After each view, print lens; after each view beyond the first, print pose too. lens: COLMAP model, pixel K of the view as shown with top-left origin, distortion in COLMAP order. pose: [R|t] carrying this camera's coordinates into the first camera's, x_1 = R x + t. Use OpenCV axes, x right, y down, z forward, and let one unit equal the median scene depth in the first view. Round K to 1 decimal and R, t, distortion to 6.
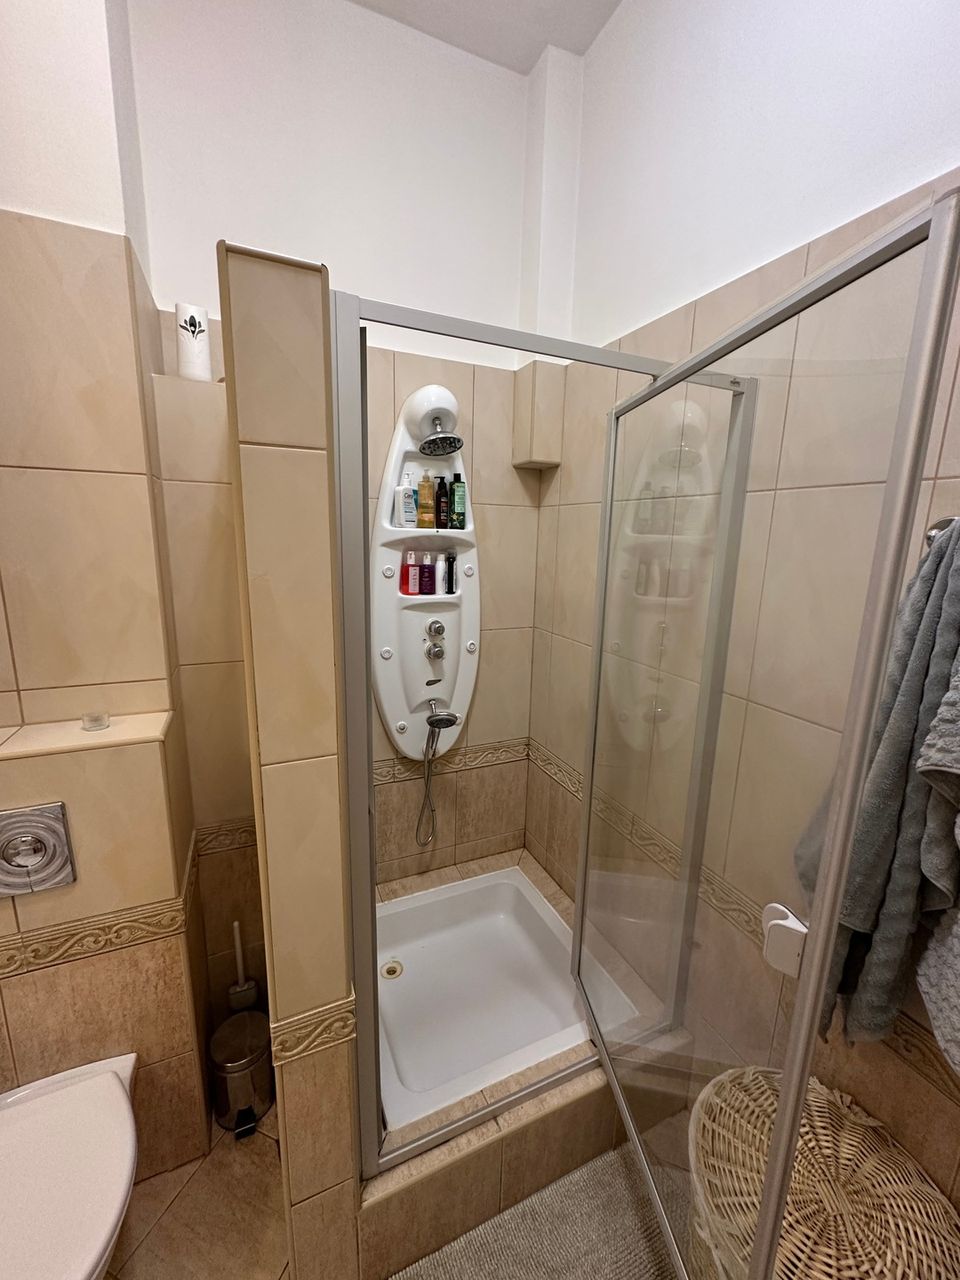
lens RADIAL K [[513.0, 0, 479.1], [0, 513.0, 640.0], [0, 0, 1]] dist [-0.004980, 0.000571]
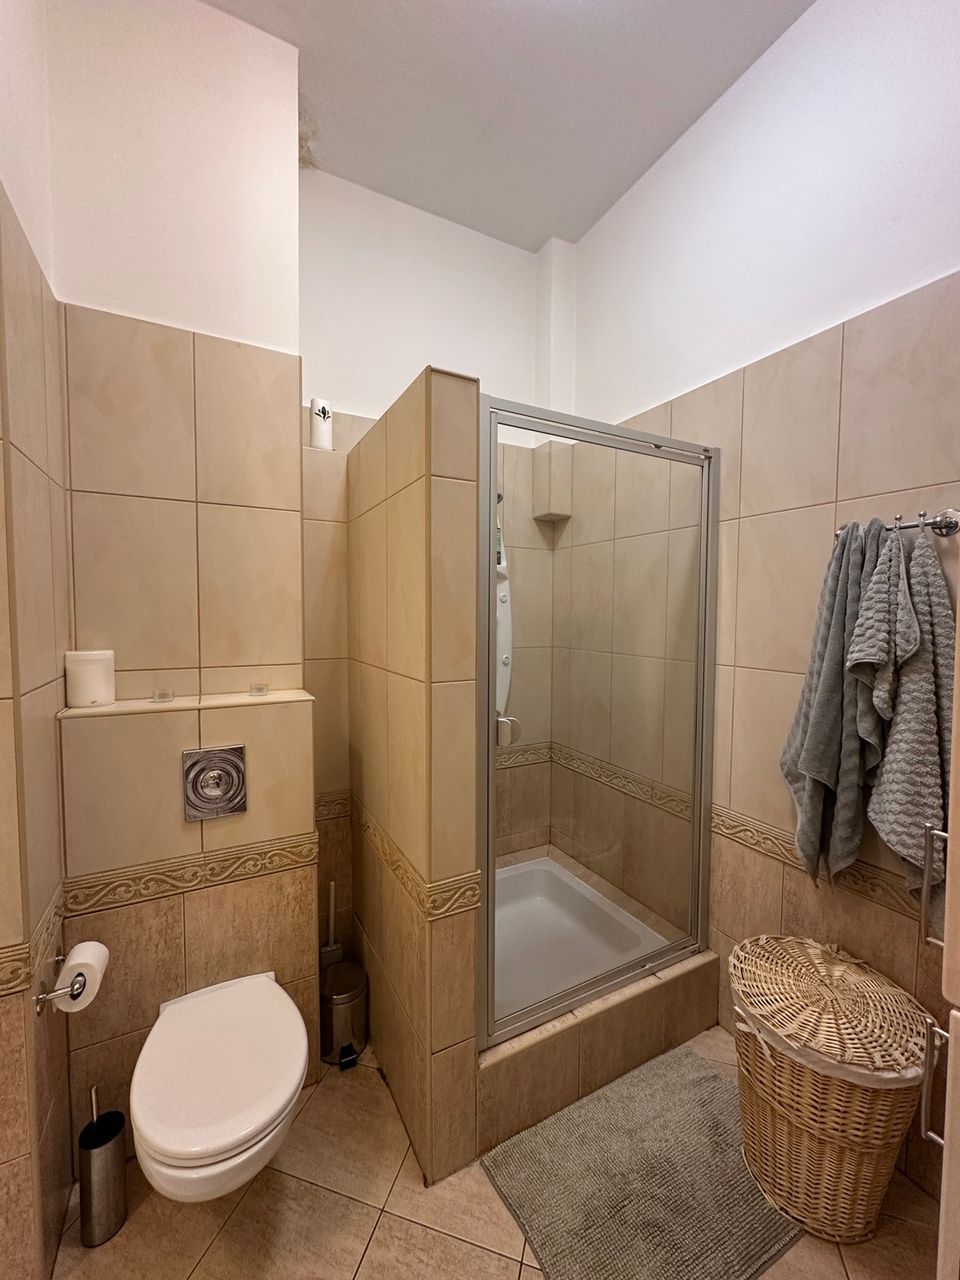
lens RADIAL K [[513.0, 0, 479.6], [0, 513.0, 639.4], [0, 0, 1]] dist [-0.004980, 0.000571]
pose [[0.997632, -0.021309, 0.065398, -0.256189], [0.030686, 0.988820, -0.145925, 0.230615], [-0.061557, 0.147586, 0.987132, -0.341300]]
